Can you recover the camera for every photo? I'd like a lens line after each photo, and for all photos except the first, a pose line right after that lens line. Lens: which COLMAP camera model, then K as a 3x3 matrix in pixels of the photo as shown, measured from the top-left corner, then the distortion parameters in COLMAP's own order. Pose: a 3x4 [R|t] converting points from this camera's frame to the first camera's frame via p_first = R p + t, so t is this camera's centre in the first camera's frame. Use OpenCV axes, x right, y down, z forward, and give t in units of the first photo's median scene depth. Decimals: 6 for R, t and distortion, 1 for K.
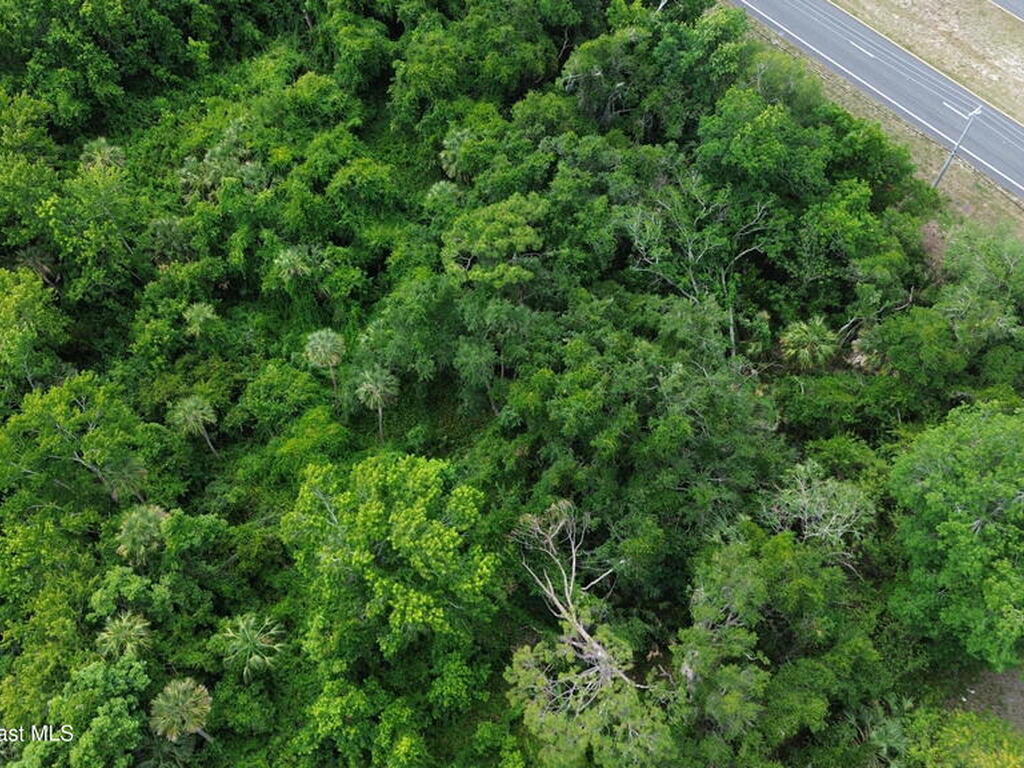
lens RADIAL K [[953.6, 0, 512.0], [0, 953.6, 384.0], [0, 0, 1]] dist [0.060669, -0.019828]
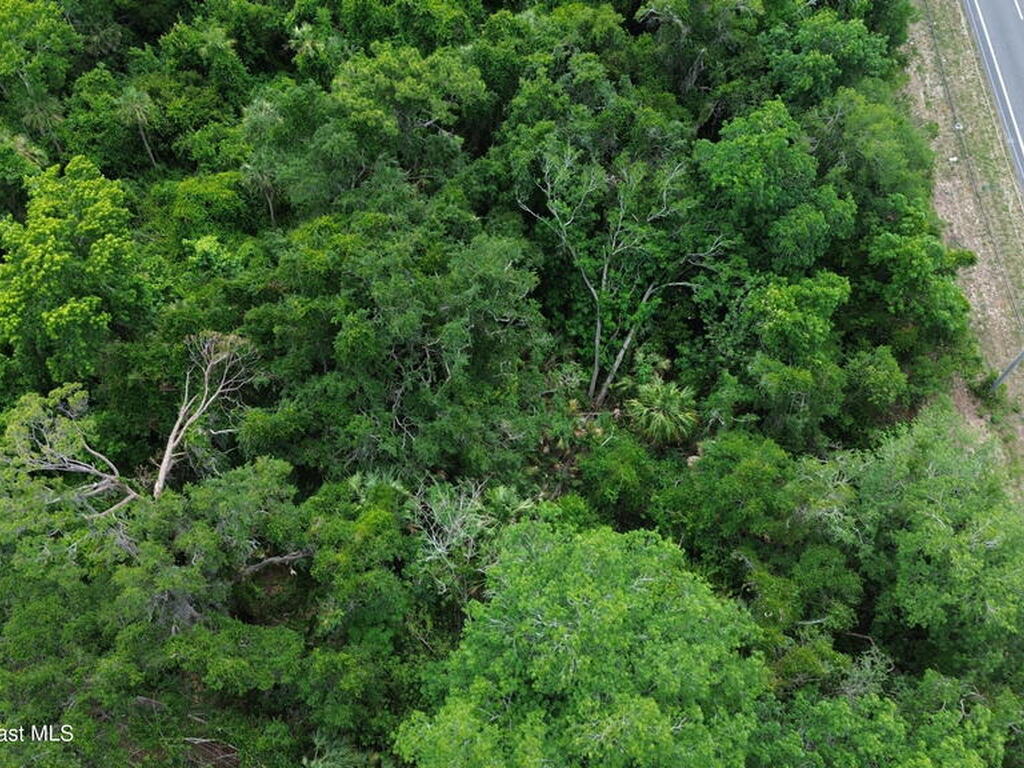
lens RADIAL K [[962.5, 0, 512.0], [0, 962.5, 384.0], [0, 0, 1]] dist [0.047158, -0.004724]
pose [[0.734018, 0.581664, -0.350549, 0.513712], [-0.581006, 0.805104, 0.119329, -0.088378], [0.351637, 0.116081, 0.928911, 0.205649]]
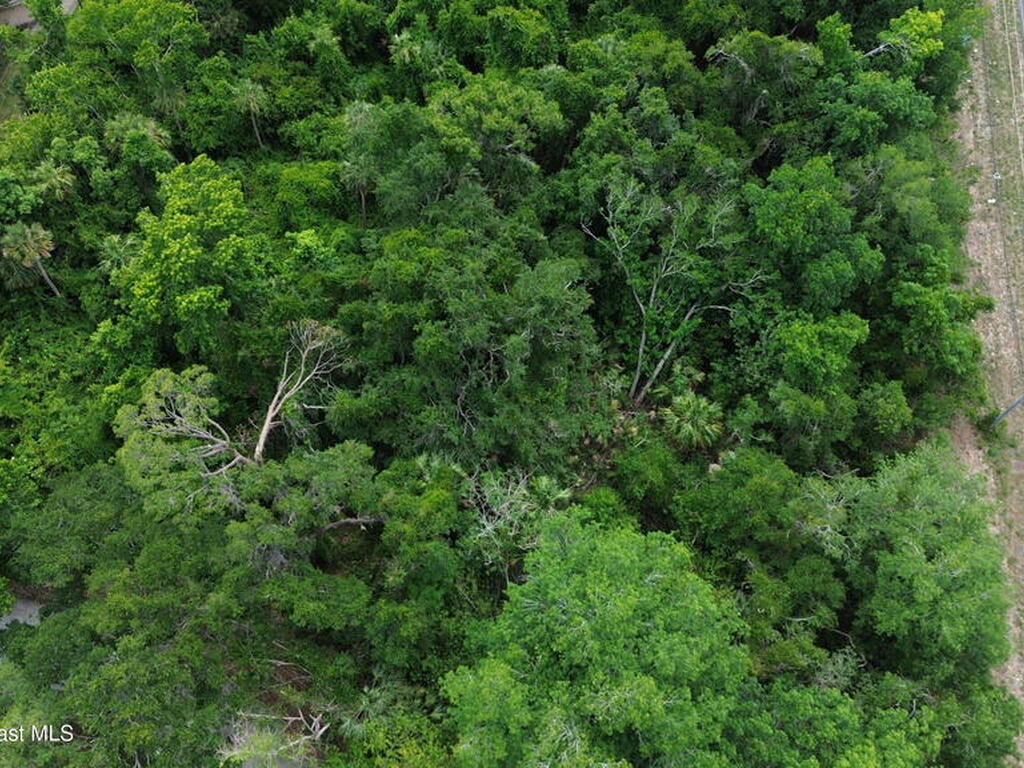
lens RADIAL K [[953.6, 0, 512.0], [0, 953.6, 384.0], [0, 0, 1]] dist [0.060669, -0.019828]
pose [[0.660925, 0.667909, -0.342164, 0.512176], [-0.640891, 0.739562, 0.205687, -0.154485], [0.390432, 0.083346, 0.916851, 0.087883]]
